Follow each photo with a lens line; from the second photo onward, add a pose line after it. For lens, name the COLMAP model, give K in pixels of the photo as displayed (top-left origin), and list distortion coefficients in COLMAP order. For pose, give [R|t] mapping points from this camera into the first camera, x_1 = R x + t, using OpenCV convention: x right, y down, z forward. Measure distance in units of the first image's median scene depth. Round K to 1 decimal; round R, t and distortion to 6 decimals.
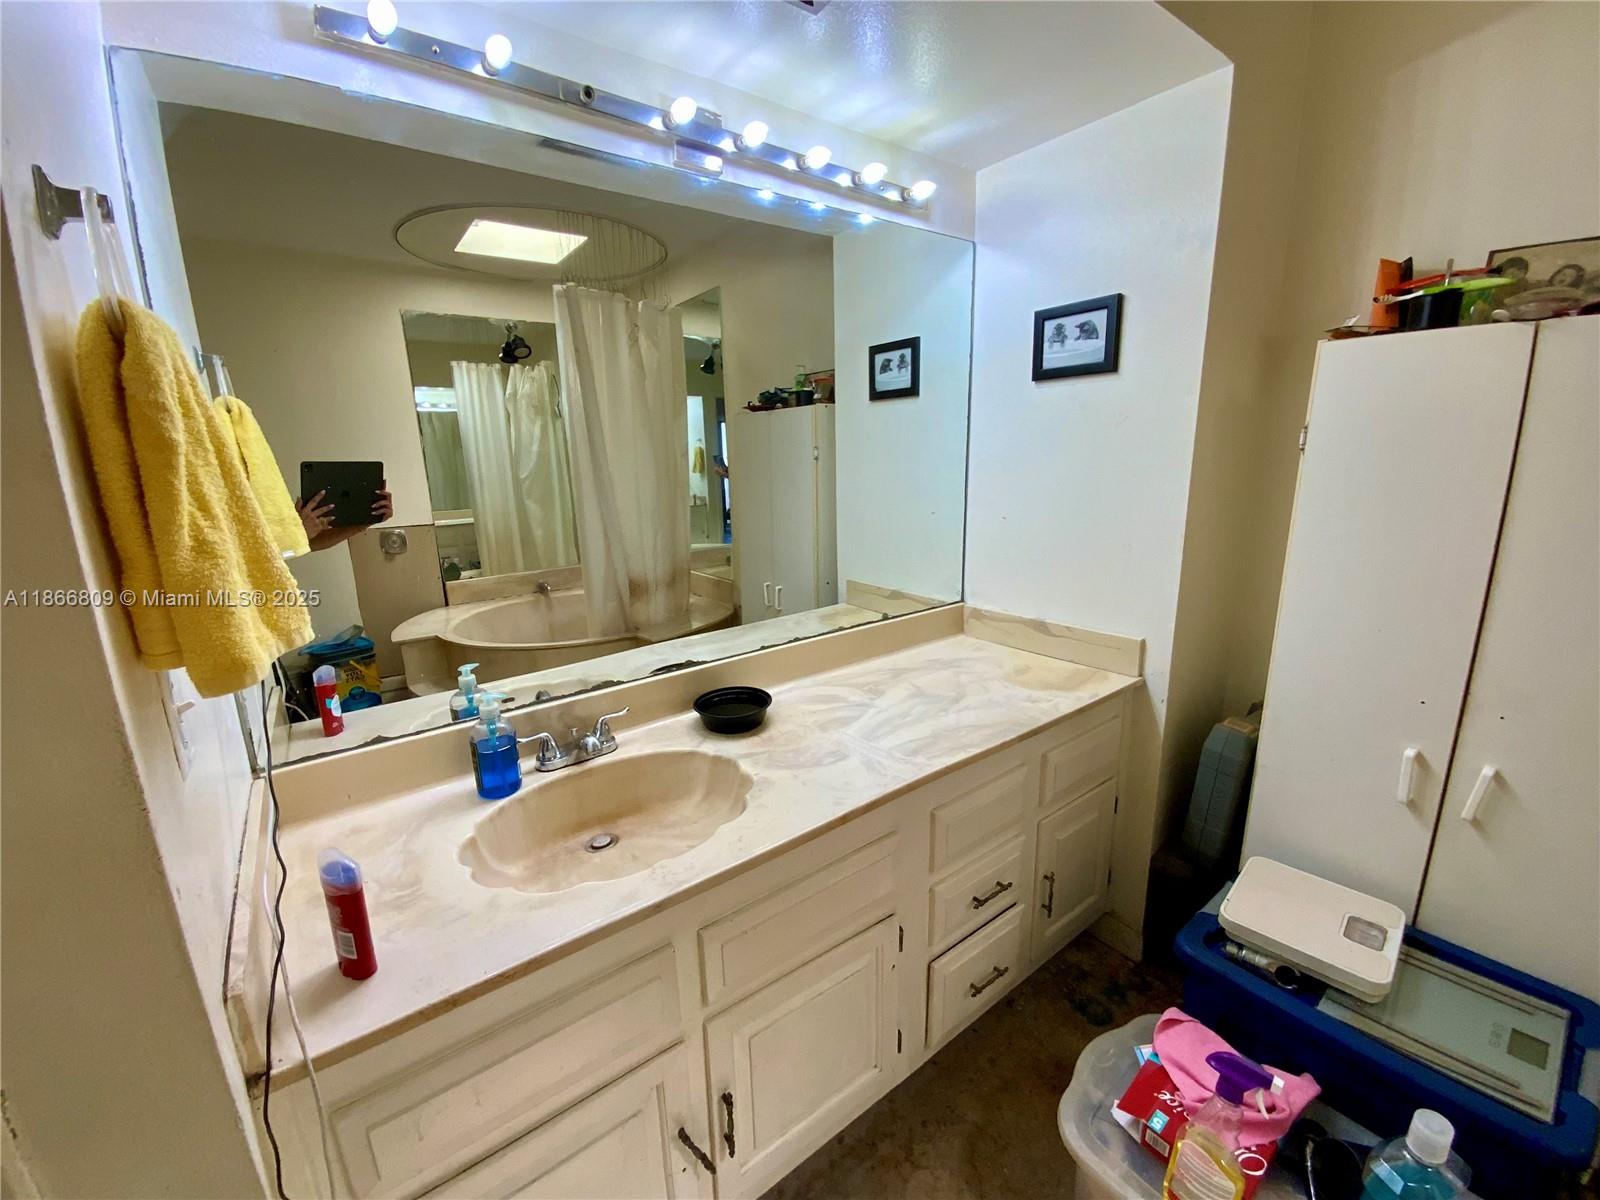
lens RADIAL K [[648.7, 0, 800.9], [0, 648.7, 598.7], [0, 0, 1]] dist [-0.000773, -0.004986]
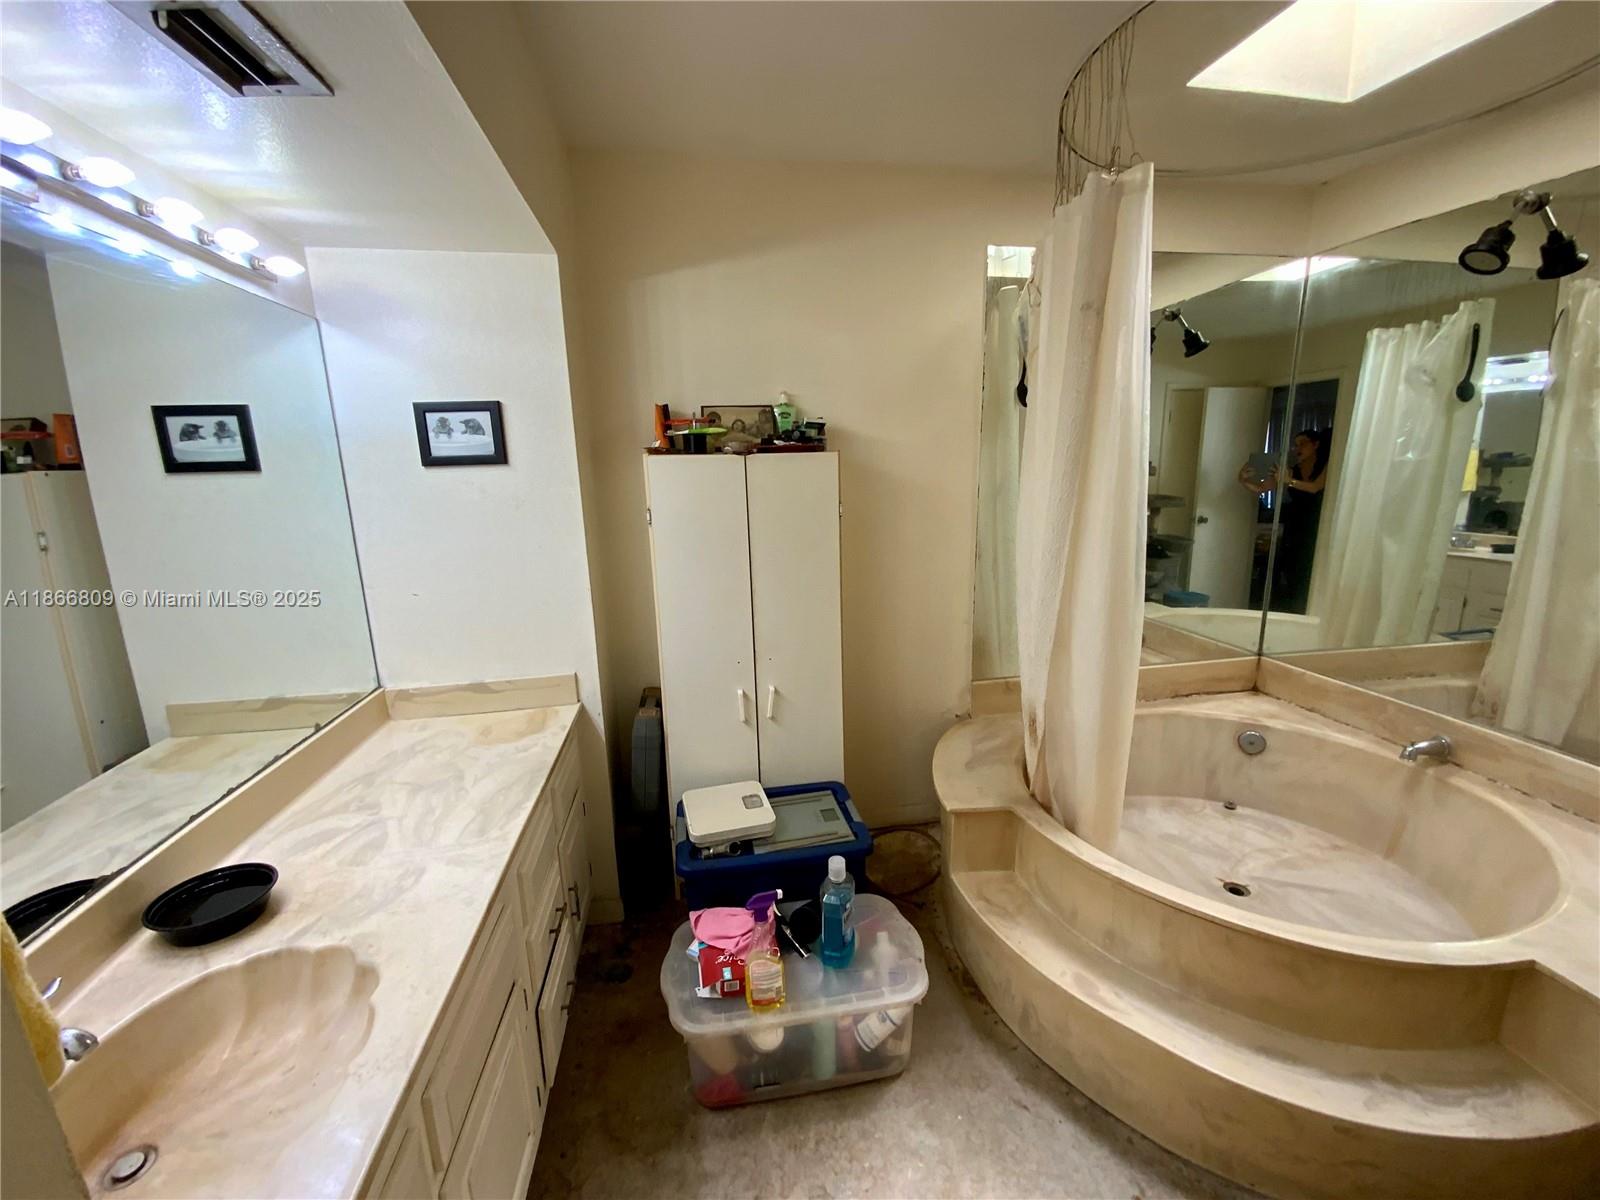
lens RADIAL K [[648.7, 0, 807.2], [0, 648.7, 585.4], [0, 0, 1]] dist [-0.000773, -0.004986]
pose [[0.443074, -0.147624, 0.884247, -0.370669], [0.210612, 0.975884, 0.057390, -0.081934], [-0.871394, 0.160805, 0.463480, -0.010091]]
